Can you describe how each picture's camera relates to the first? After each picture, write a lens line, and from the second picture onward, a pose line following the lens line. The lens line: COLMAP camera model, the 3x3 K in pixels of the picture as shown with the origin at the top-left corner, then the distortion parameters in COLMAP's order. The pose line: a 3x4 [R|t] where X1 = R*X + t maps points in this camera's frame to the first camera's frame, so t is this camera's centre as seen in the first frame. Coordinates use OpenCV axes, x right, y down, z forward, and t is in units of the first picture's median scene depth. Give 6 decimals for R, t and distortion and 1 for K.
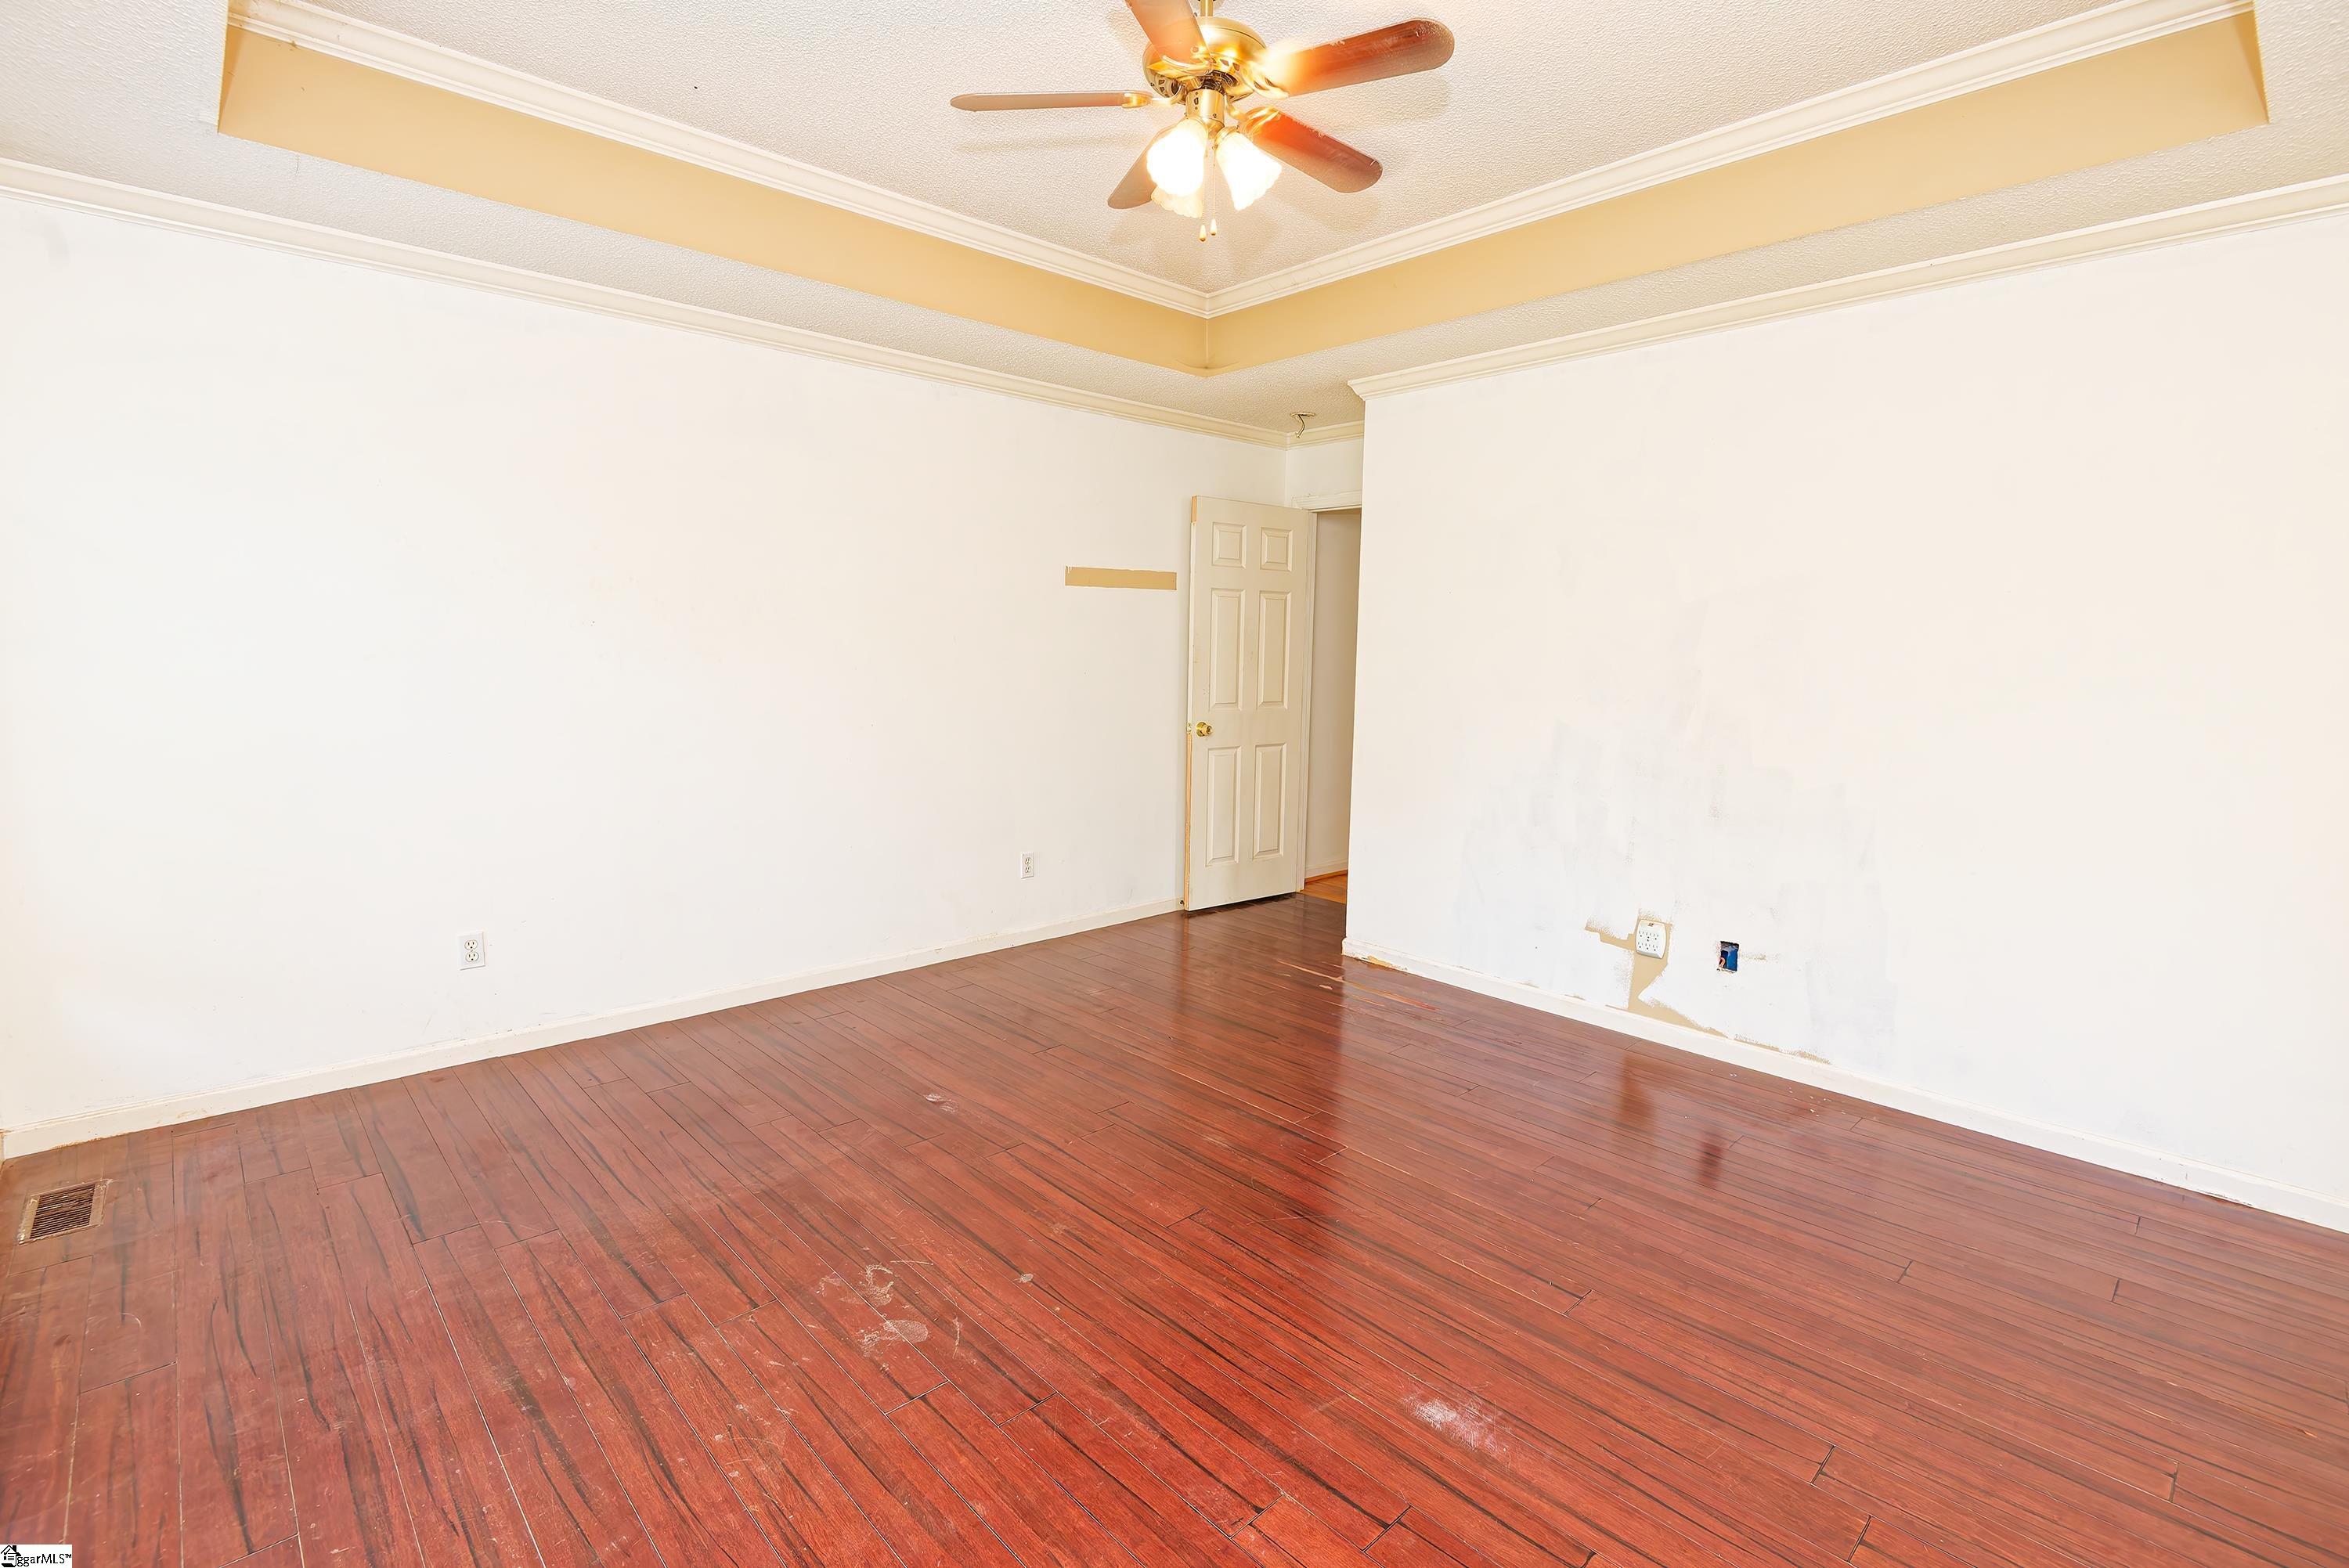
lens RADIAL K [[1069.3, 0, 1170.4], [0, 1069.3, 786.6], [0, 0, 1]] dist [0.001277, -0.007357]
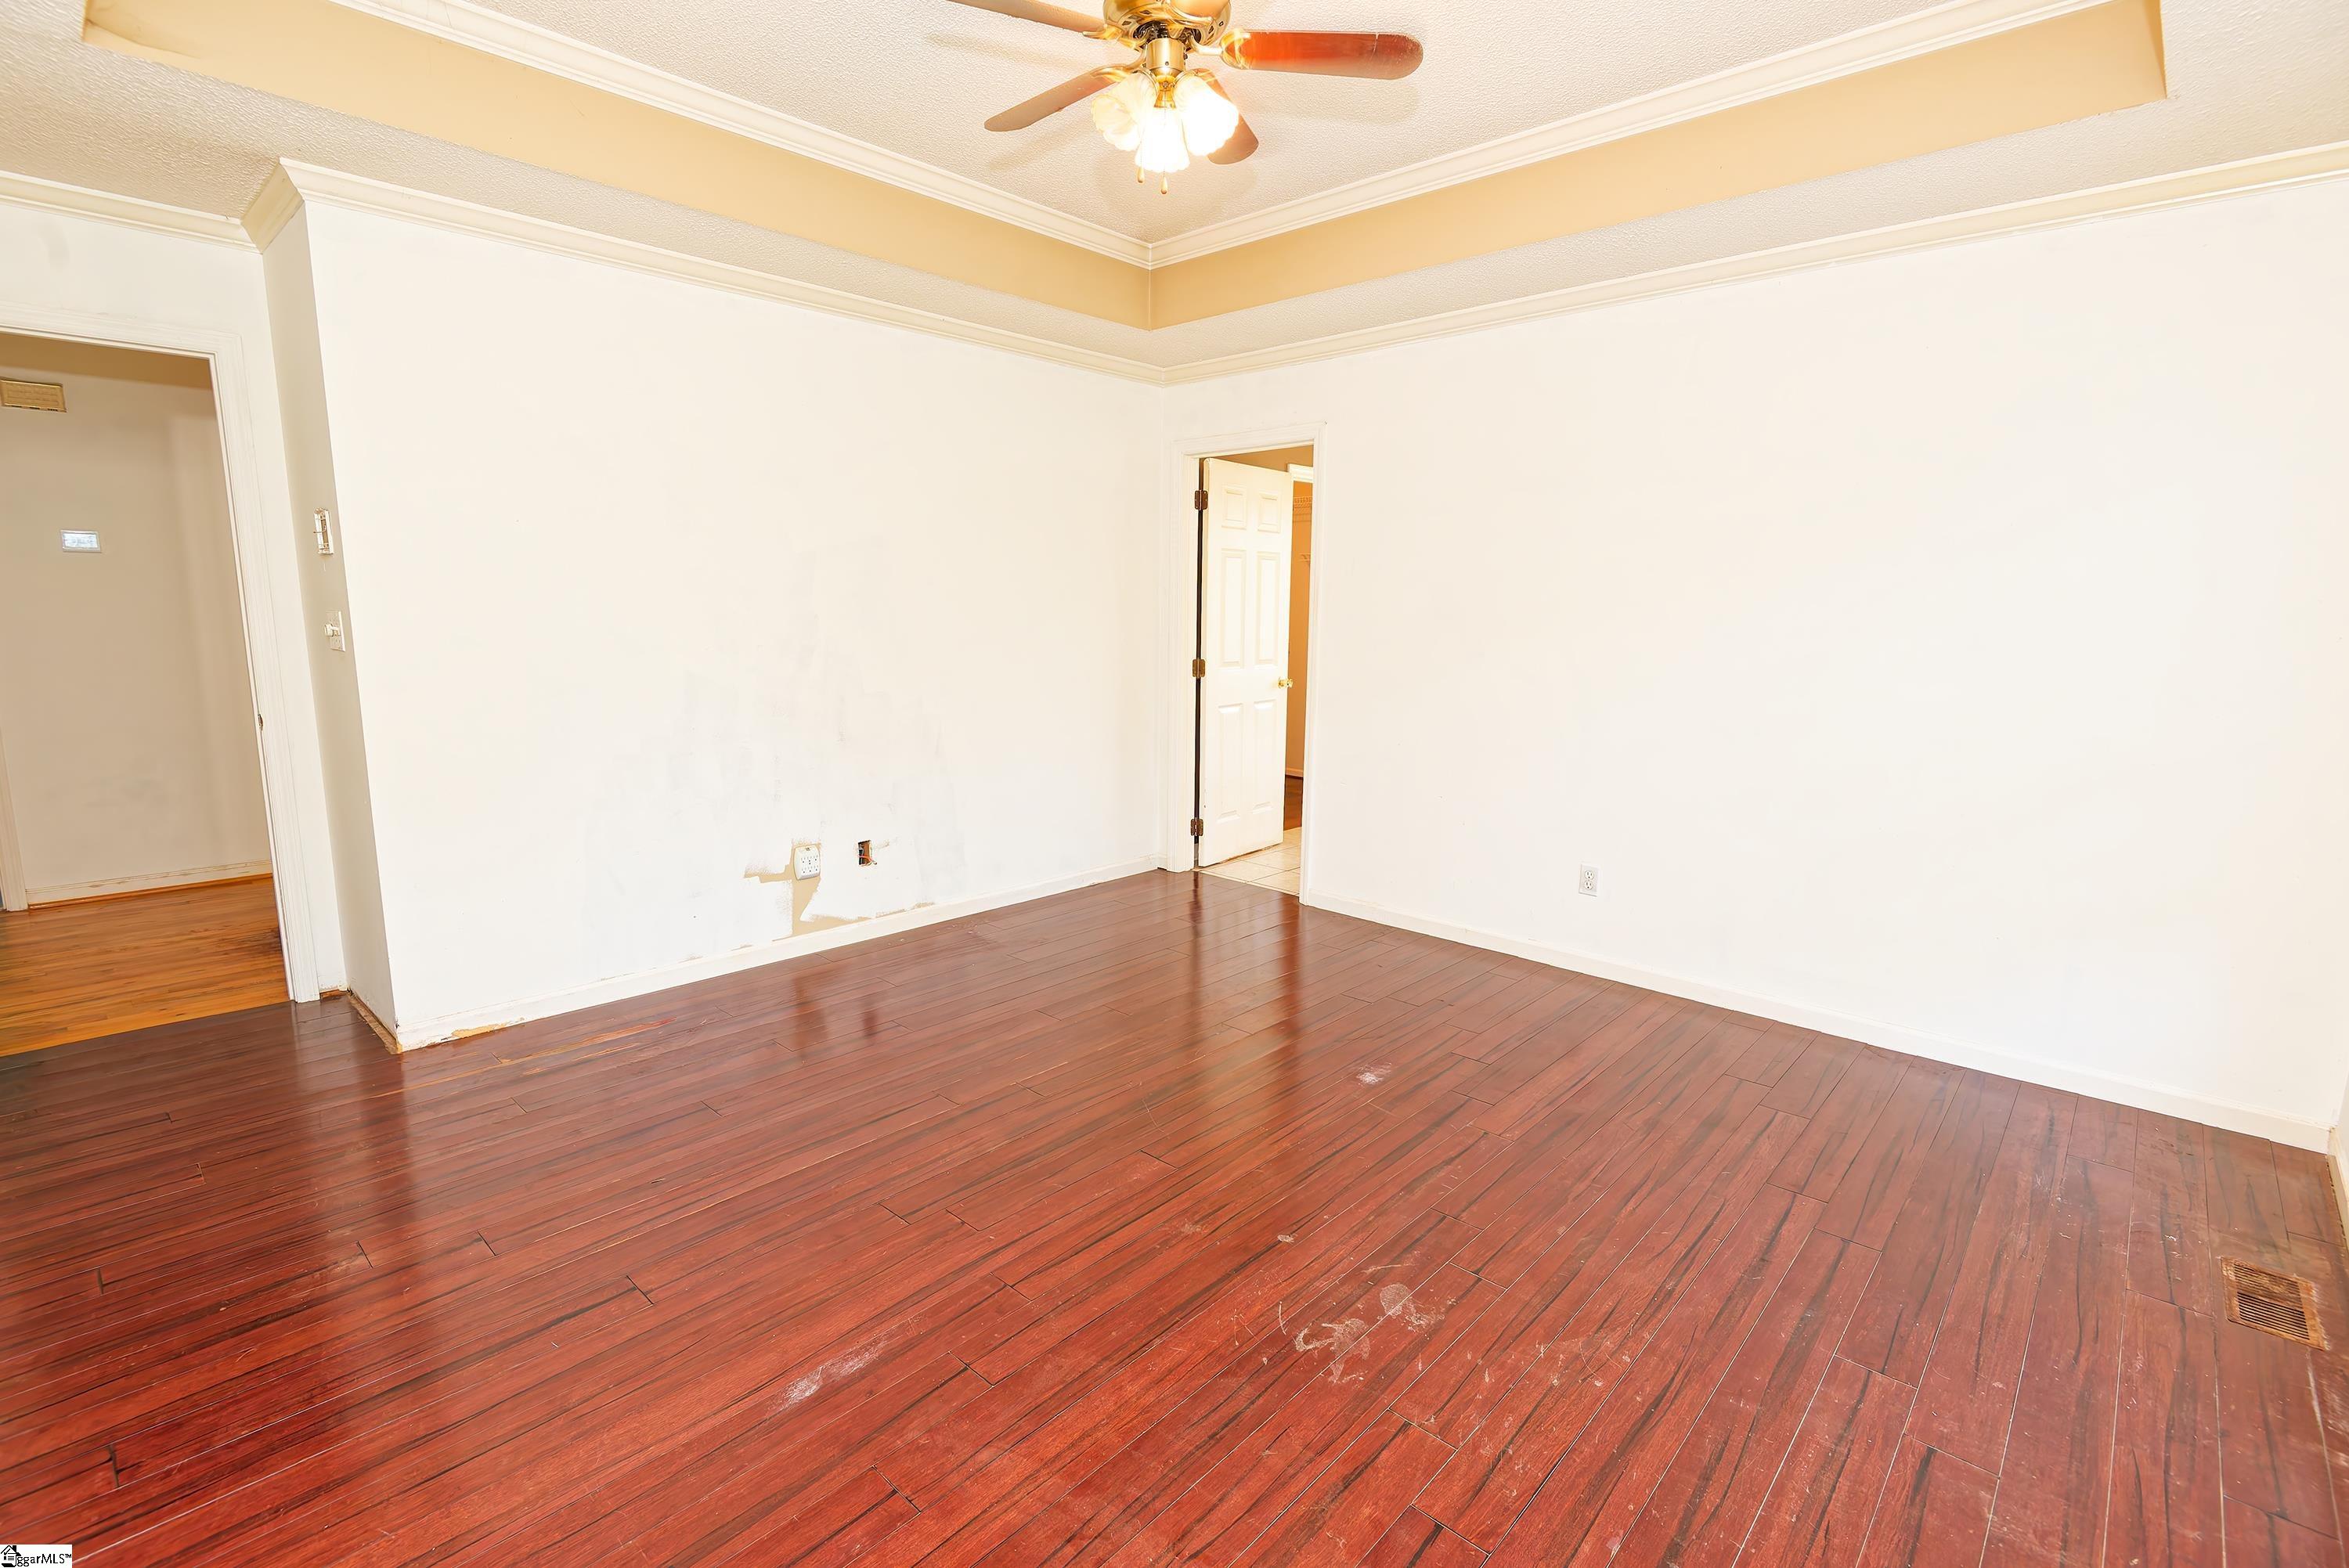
lens RADIAL K [[1069.3, 0, 1170.4], [0, 1069.3, 786.6], [0, 0, 1]] dist [0.001277, -0.007357]
pose [[-0.066242, -0.183939, 0.980703, -1.025791], [0.118112, 0.974506, 0.190754, -0.157643], [-0.990788, 0.128468, -0.042827, 1.085779]]
